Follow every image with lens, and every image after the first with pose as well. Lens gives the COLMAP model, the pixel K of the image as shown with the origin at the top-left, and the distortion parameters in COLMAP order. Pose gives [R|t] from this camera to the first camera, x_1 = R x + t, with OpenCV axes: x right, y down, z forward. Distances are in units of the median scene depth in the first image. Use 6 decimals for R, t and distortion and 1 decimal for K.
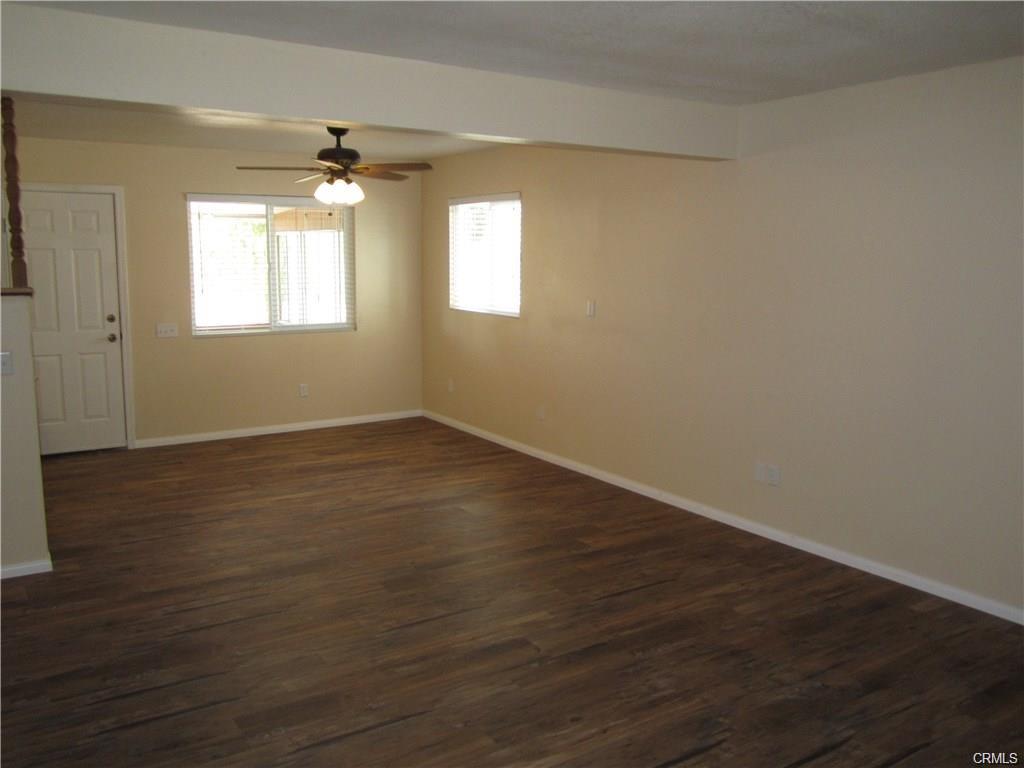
lens RADIAL K [[856.4, 0, 511.0], [0, 856.4, 383.3], [0, 0, 1]] dist [-0.010853, -0.007724]
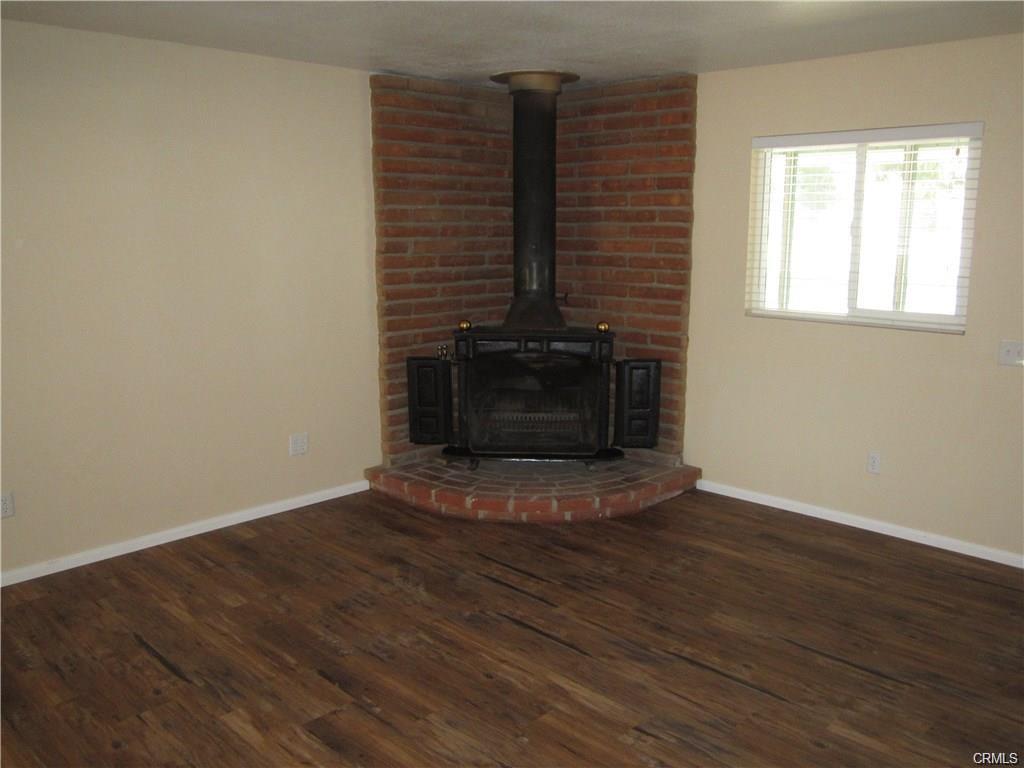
lens RADIAL K [[856.4, 0, 512.9], [0, 856.4, 384.3], [0, 0, 1]] dist [-0.010853, -0.007724]
pose [[-0.212651, -0.185430, 0.959372, -0.731229], [0.141695, 0.965599, 0.218041, -0.146258], [-0.966800, 0.182305, -0.179061, 0.925353]]
